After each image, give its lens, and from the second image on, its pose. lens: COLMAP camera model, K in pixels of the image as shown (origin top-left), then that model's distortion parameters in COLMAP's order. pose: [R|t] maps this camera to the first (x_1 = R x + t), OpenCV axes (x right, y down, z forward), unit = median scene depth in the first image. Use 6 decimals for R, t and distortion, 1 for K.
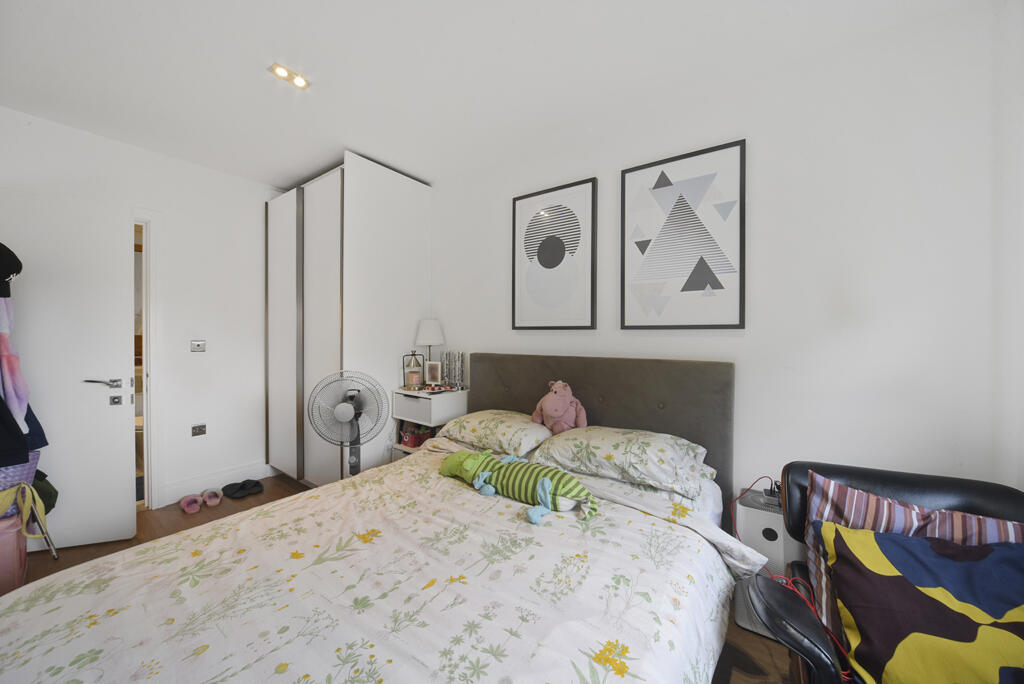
lens RADIAL K [[348.6, 0, 513.2], [0, 348.6, 337.1], [0, 0, 1]] dist [-0.021303, 0.002755]
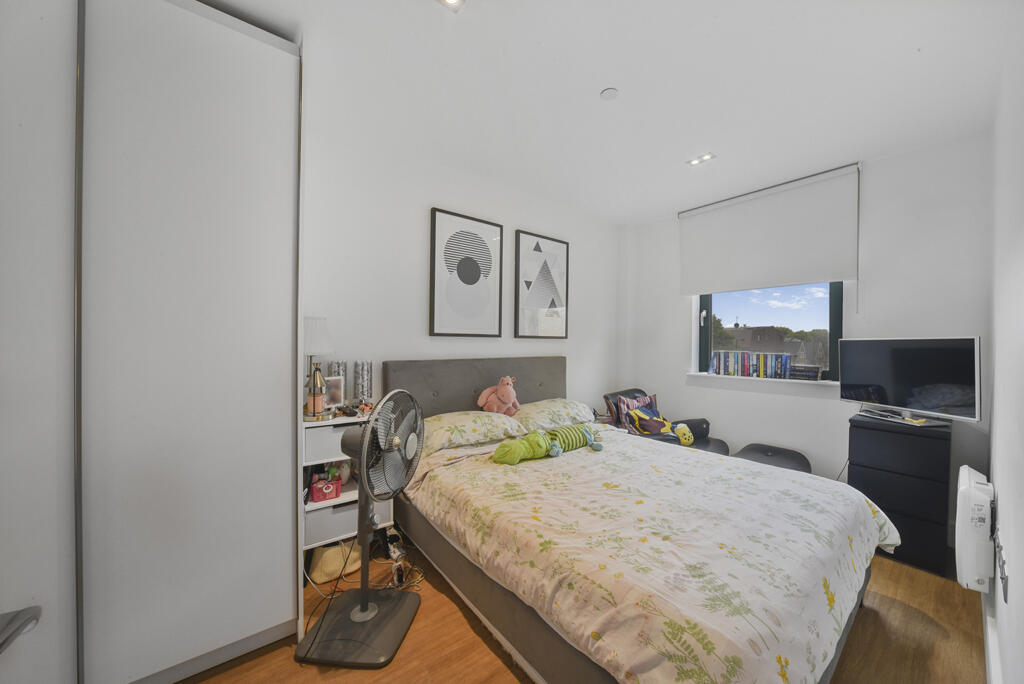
lens RADIAL K [[354.3, 0, 519.8], [0, 354.3, 343.1], [0, 0, 1]] dist [0.000919, 0.000271]
pose [[0.301379, -0.006408, 0.953483, -1.144814], [-0.002512, 0.999969, 0.007515, -0.011263], [-0.953501, -0.004660, 0.301354, 0.550135]]
